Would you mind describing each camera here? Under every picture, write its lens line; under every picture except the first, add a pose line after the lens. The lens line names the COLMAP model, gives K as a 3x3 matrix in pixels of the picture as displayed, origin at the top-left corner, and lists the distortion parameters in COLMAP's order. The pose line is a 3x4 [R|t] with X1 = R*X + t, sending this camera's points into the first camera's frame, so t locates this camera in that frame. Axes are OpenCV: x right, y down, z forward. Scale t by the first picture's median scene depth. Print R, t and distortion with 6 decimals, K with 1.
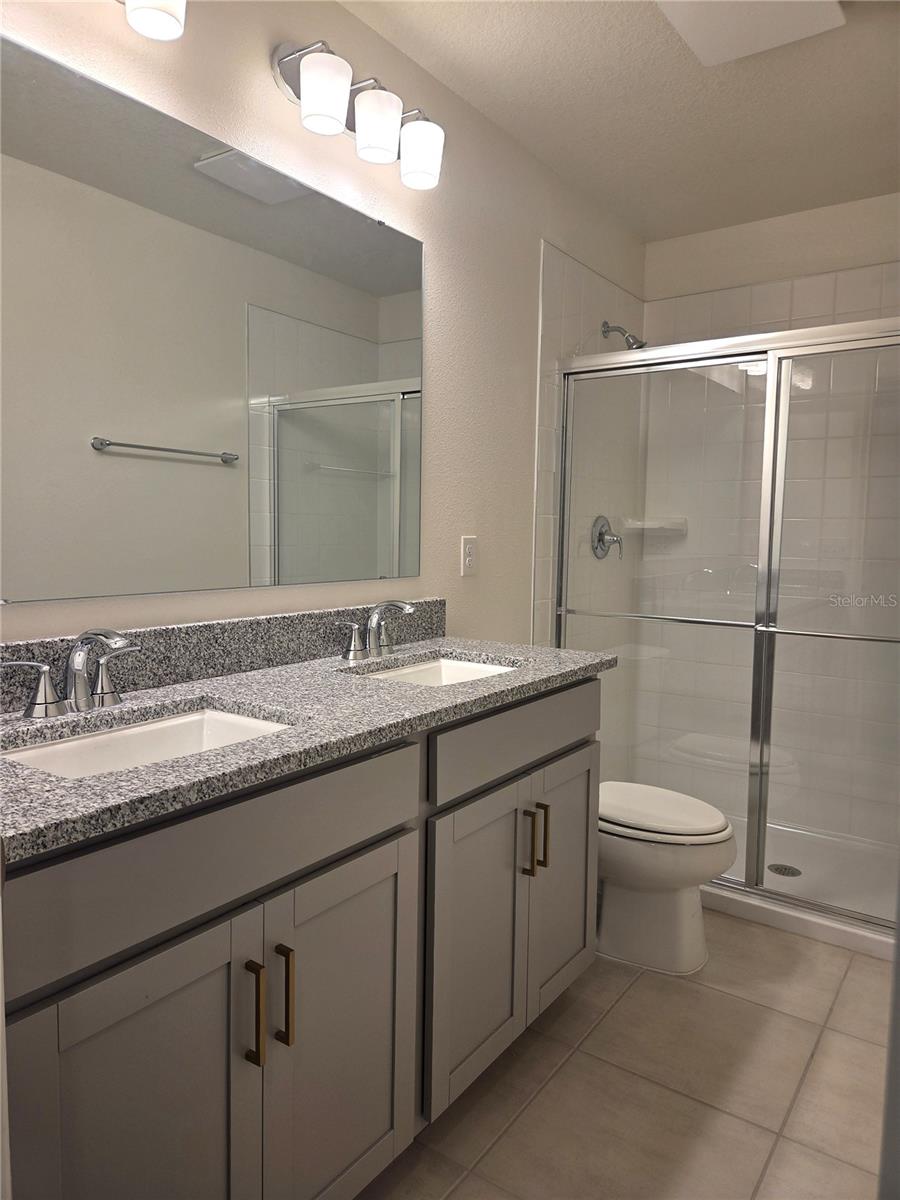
lens RADIAL K [[815.7, 0, 450.0], [0, 815.7, 600.0], [0, 0, 1]] dist [0.193823, -0.000771]
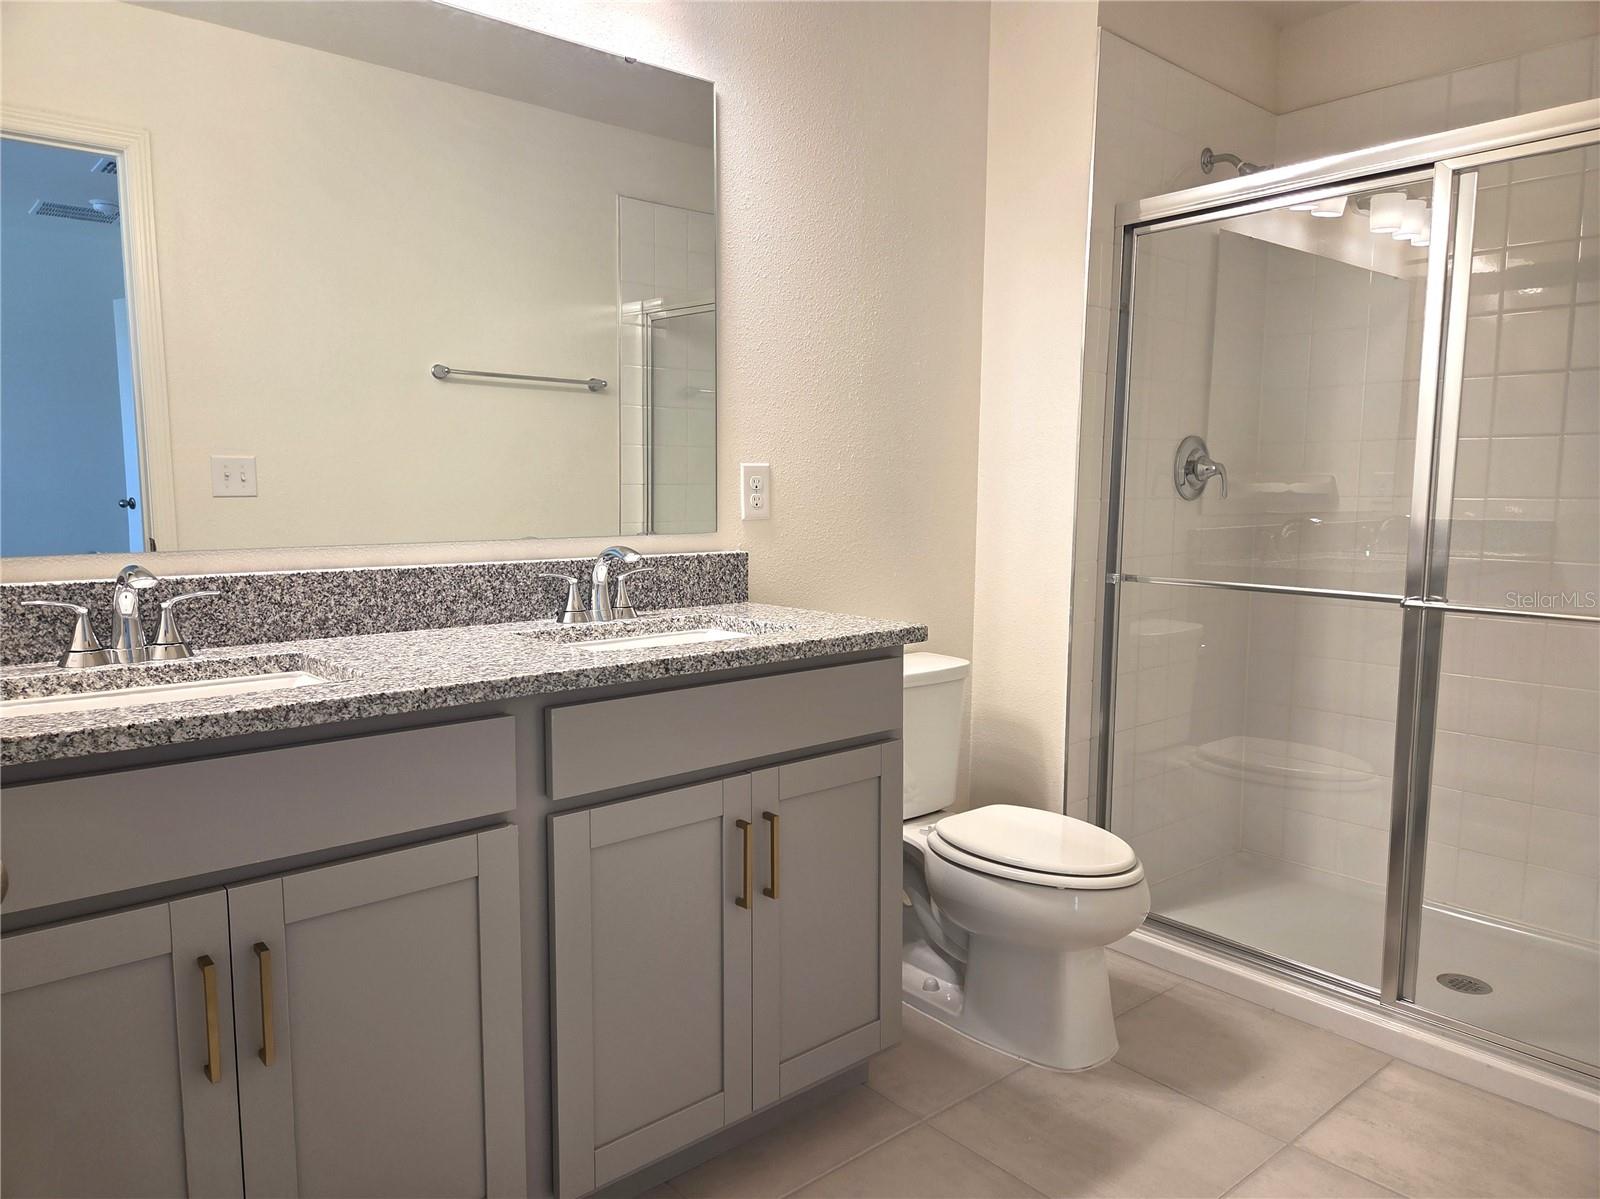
lens RADIAL K [[1051.5, 0, 677.4], [0, 1051.5, 578.4], [0, 0, 1]] dist [0.166396, 0.000700]
pose [[0.956048, 0.011490, -0.292984, 0.130103], [-0.006563, 0.999820, 0.017793, 0.005673], [0.293135, -0.015088, 0.955952, 0.020933]]
